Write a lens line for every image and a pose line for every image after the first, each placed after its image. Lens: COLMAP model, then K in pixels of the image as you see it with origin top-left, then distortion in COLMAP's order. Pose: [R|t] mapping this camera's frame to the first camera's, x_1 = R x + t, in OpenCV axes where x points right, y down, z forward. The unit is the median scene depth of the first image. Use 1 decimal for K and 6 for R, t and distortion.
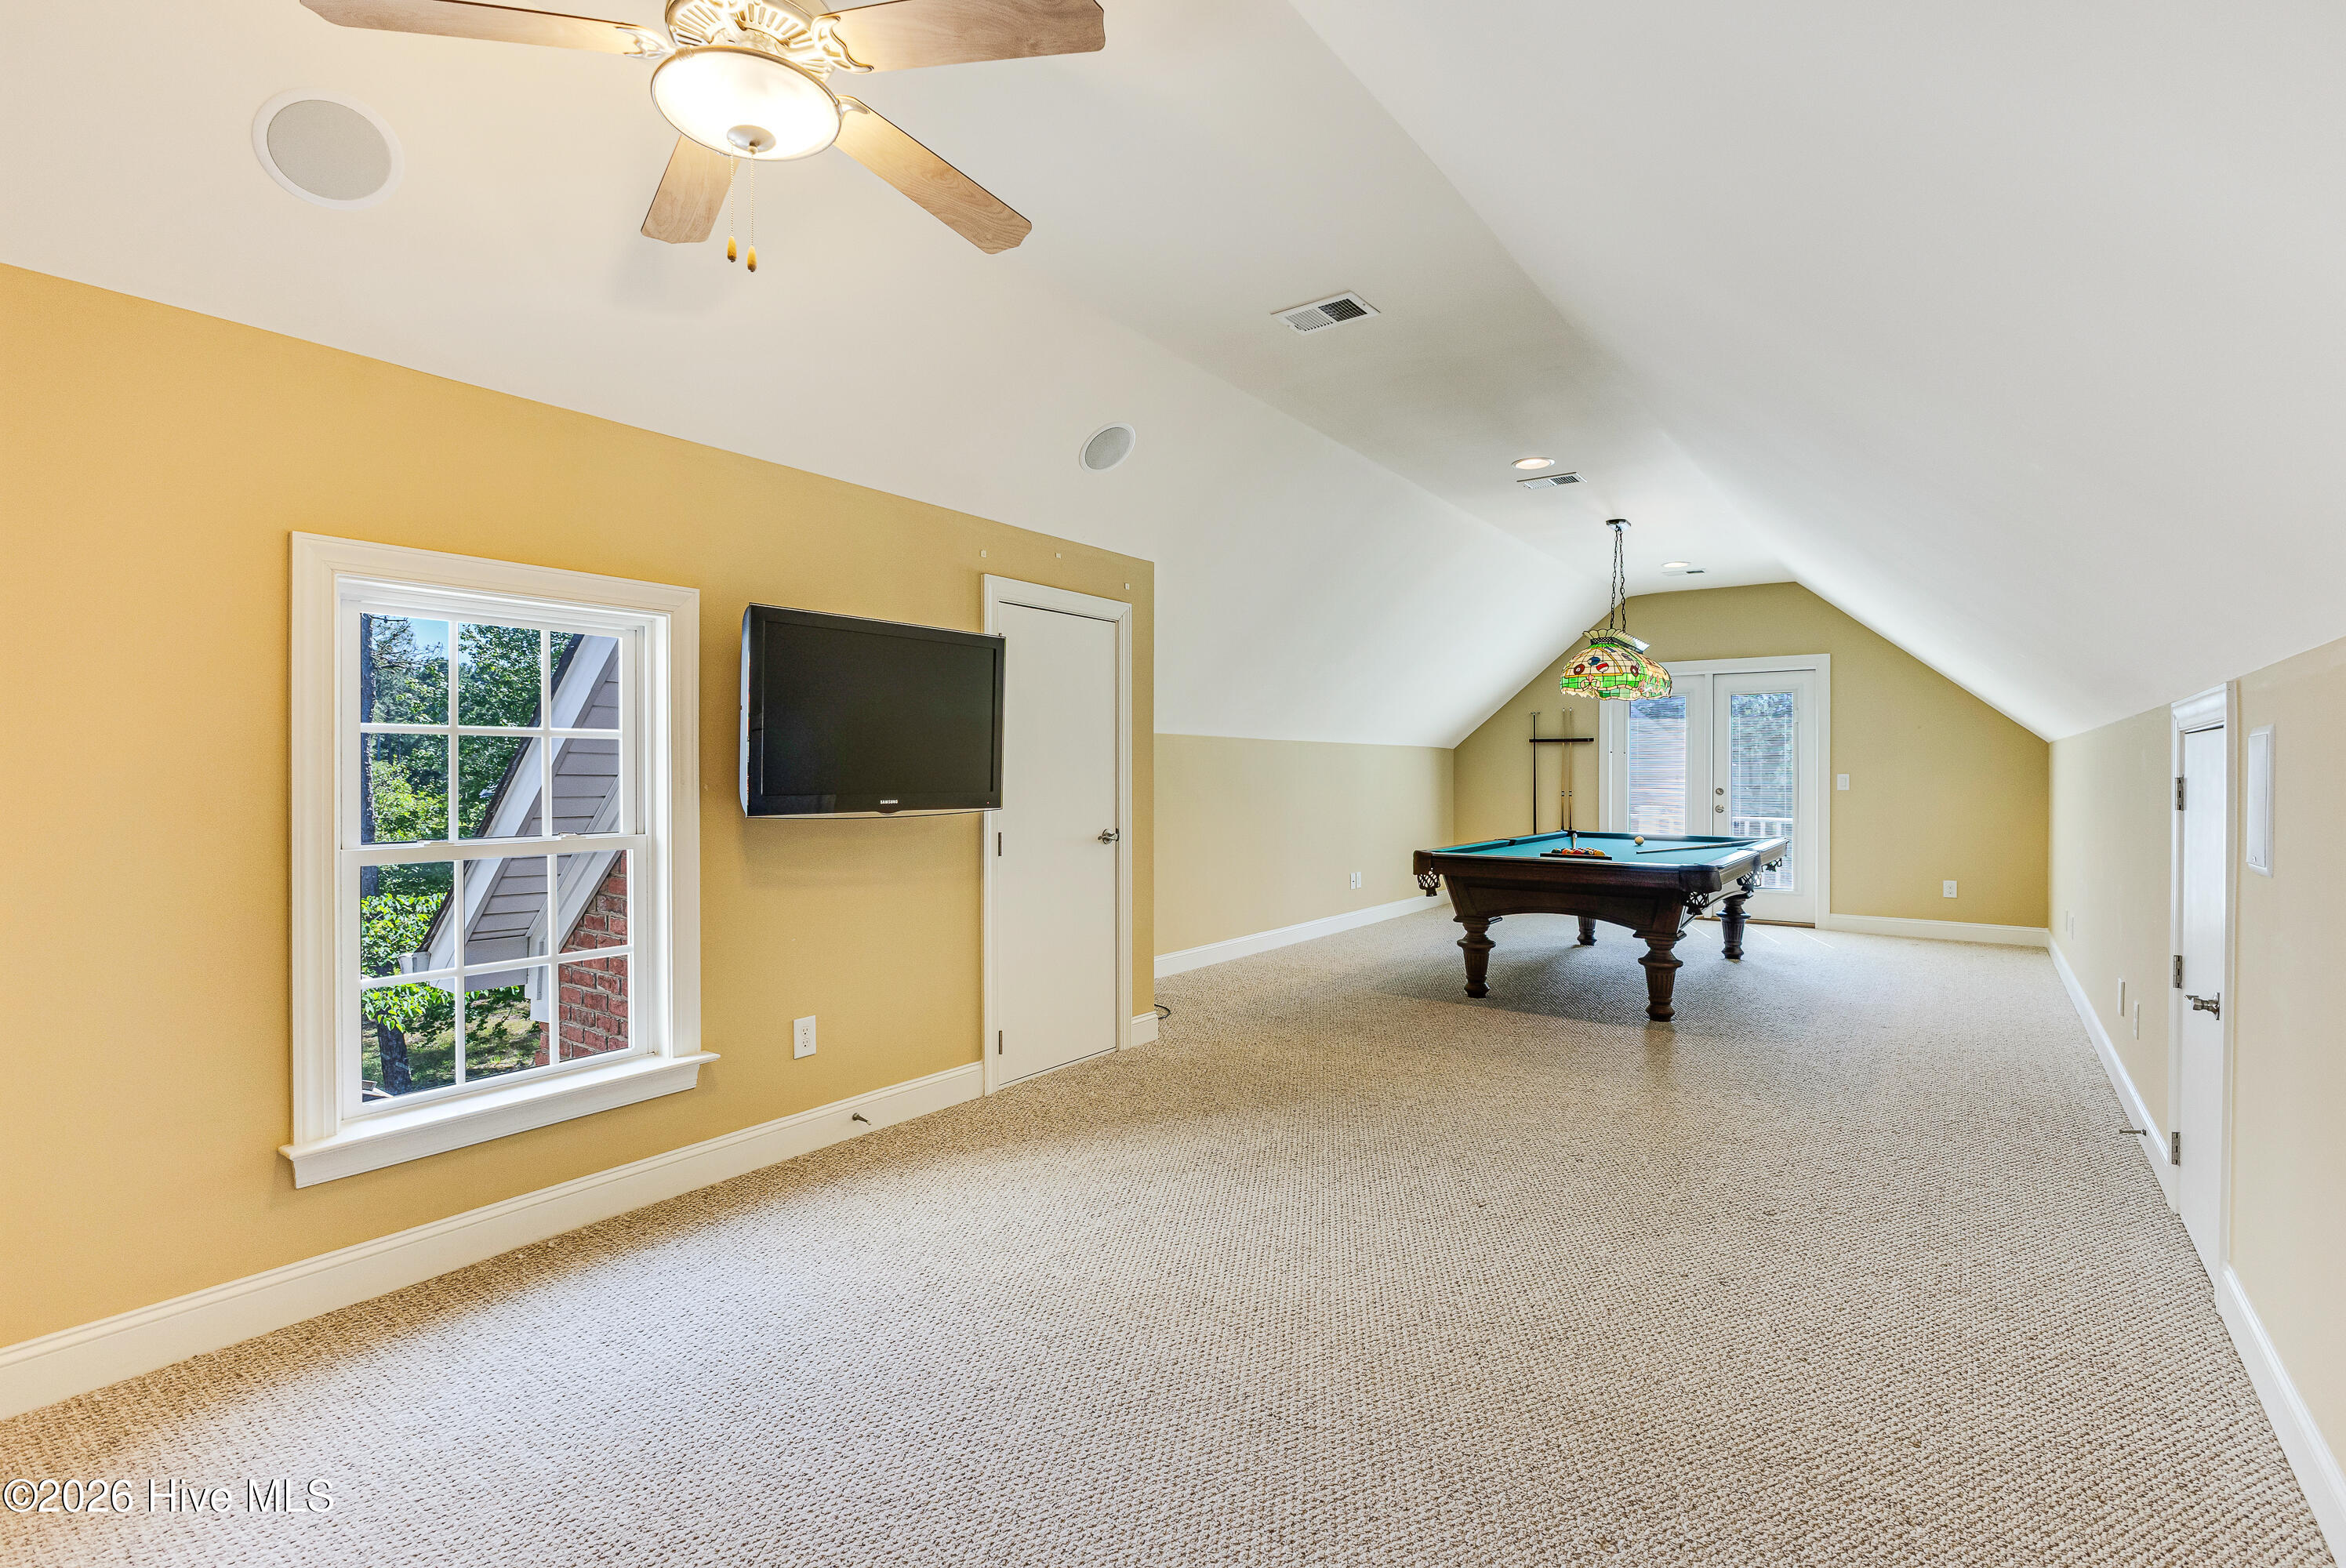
lens RADIAL K [[1073.8, 0, 1173.0], [0, 1073.8, 784.0], [0, 0, 1]] dist [-0.001342, -0.000201]
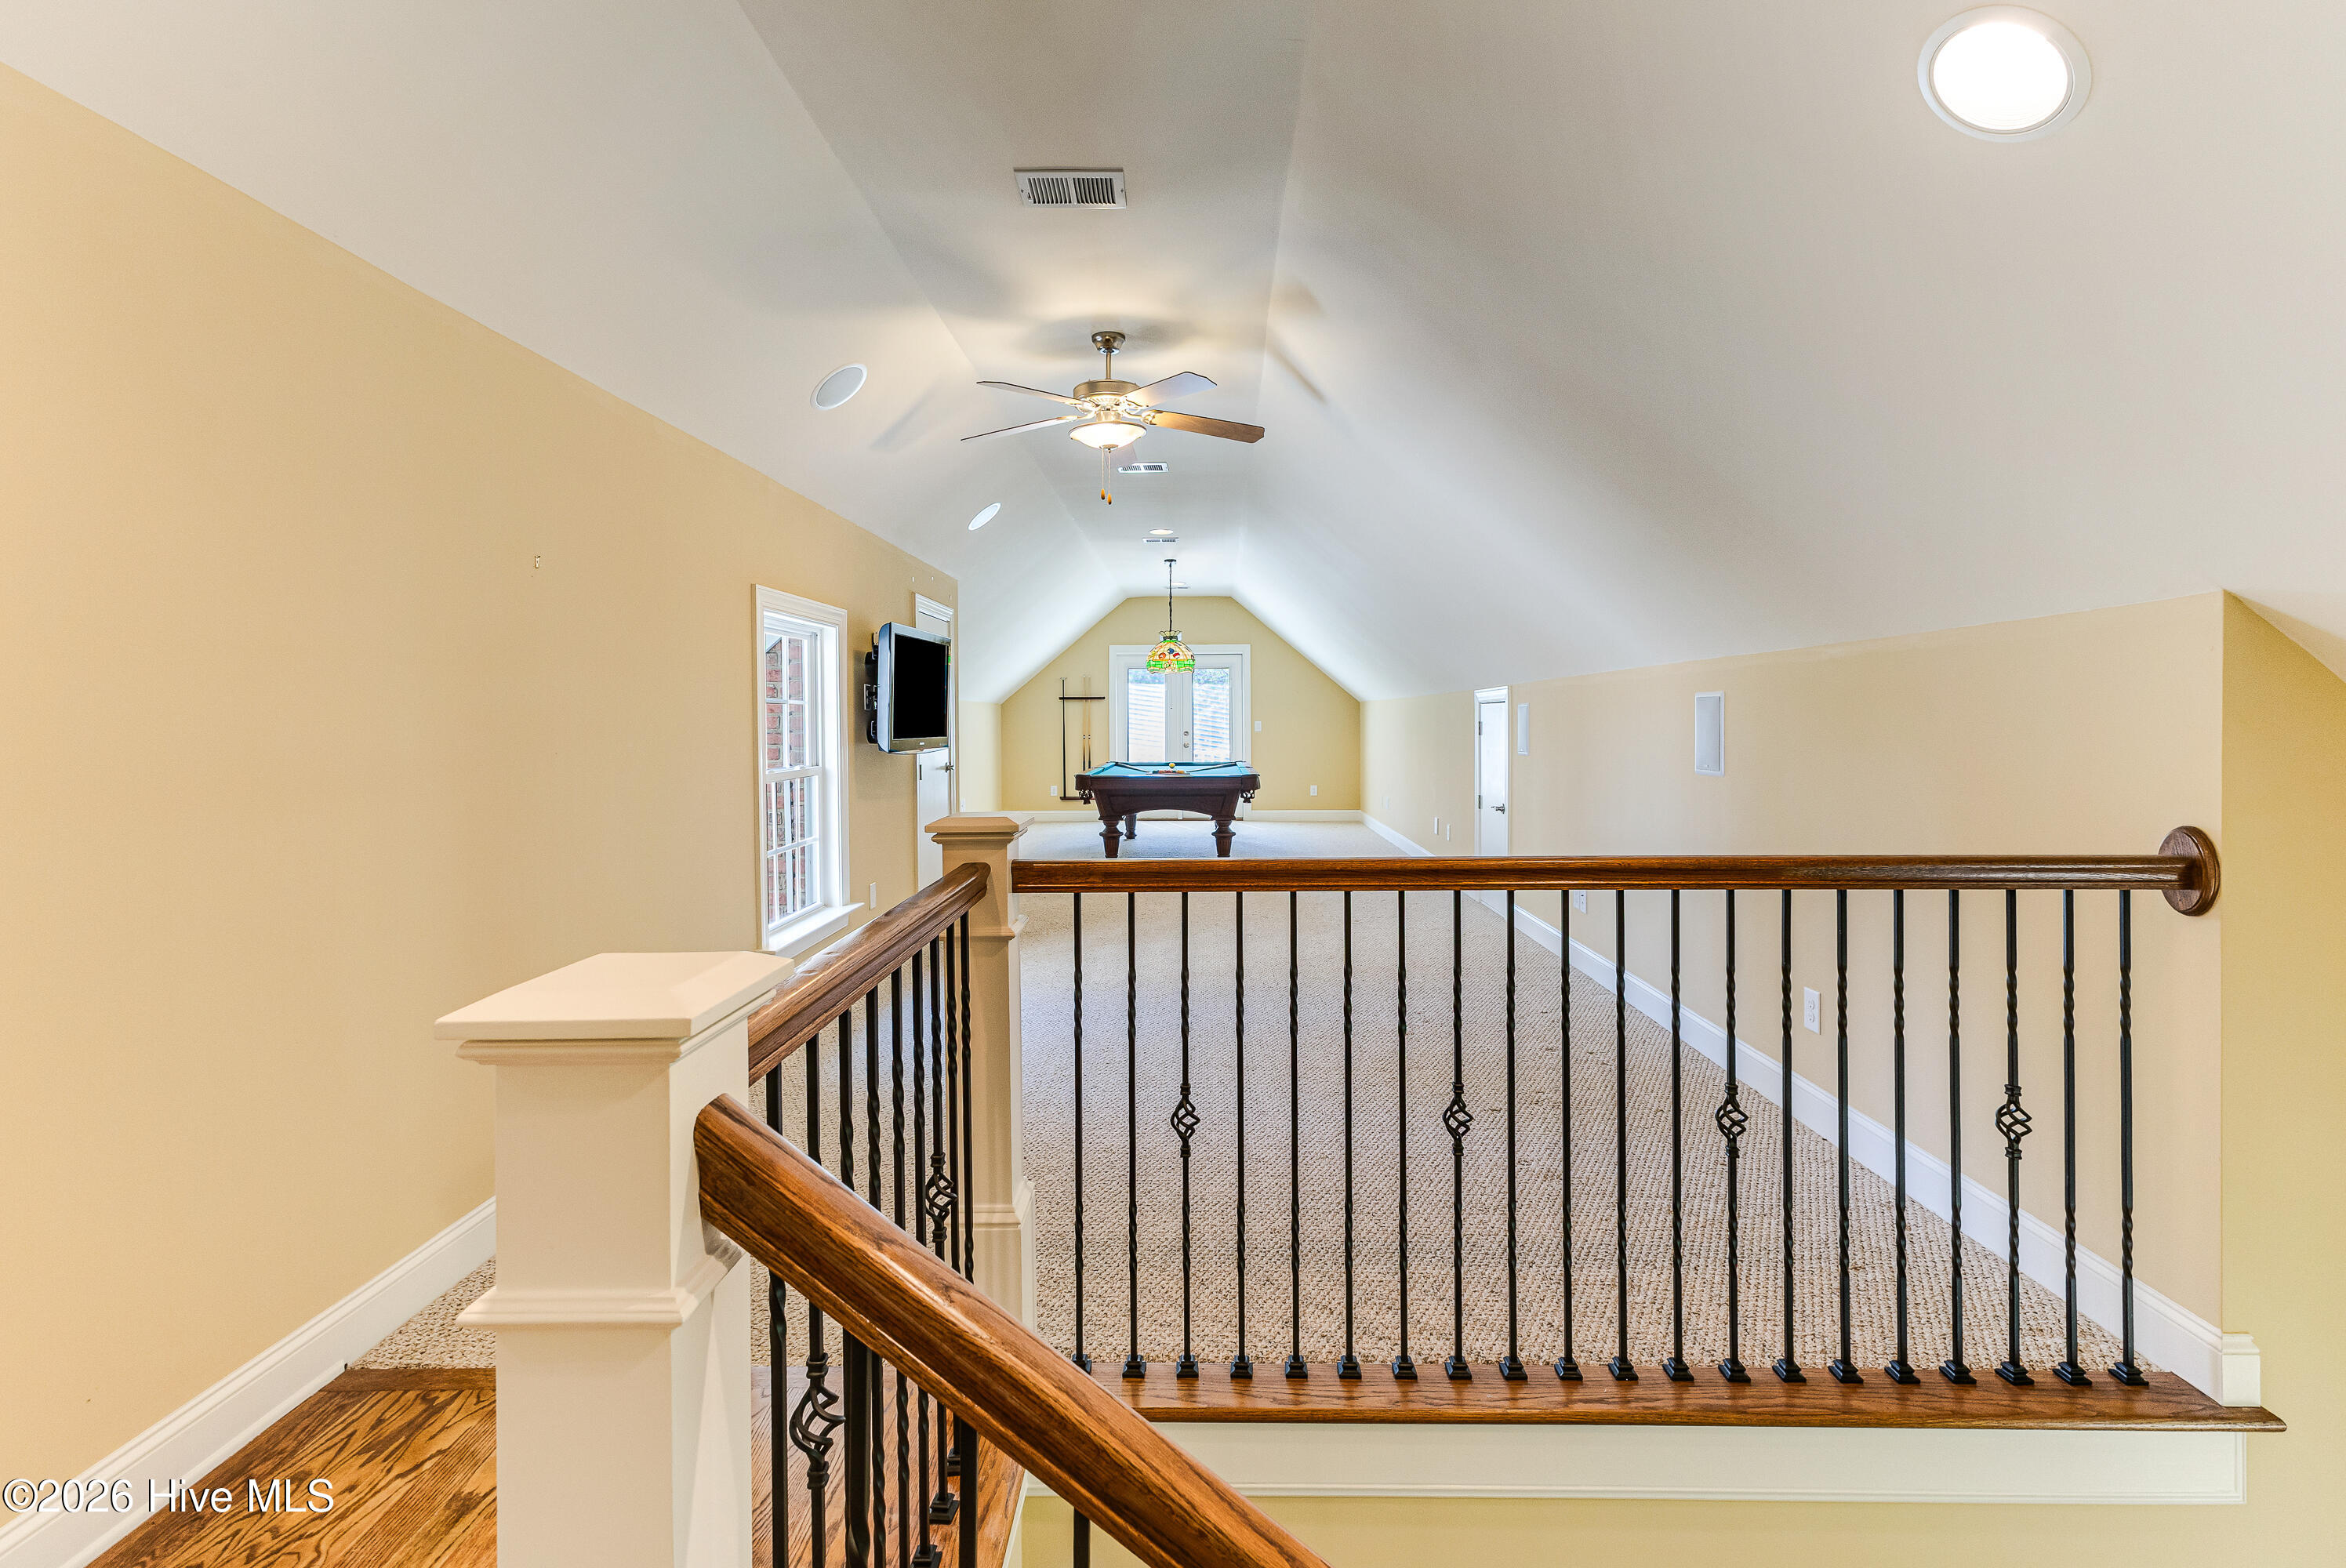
lens RADIAL K [[1018.2, 0, 1173.0], [0, 1018.2, 784.0], [0, 0, 1]] dist [0.001180, 0.000317]
pose [[0.835965, -0.042886, 0.547104, -0.434458], [0.015849, 0.998413, 0.054045, 0.000107], [-0.548554, -0.036509, 0.835318, -0.263314]]
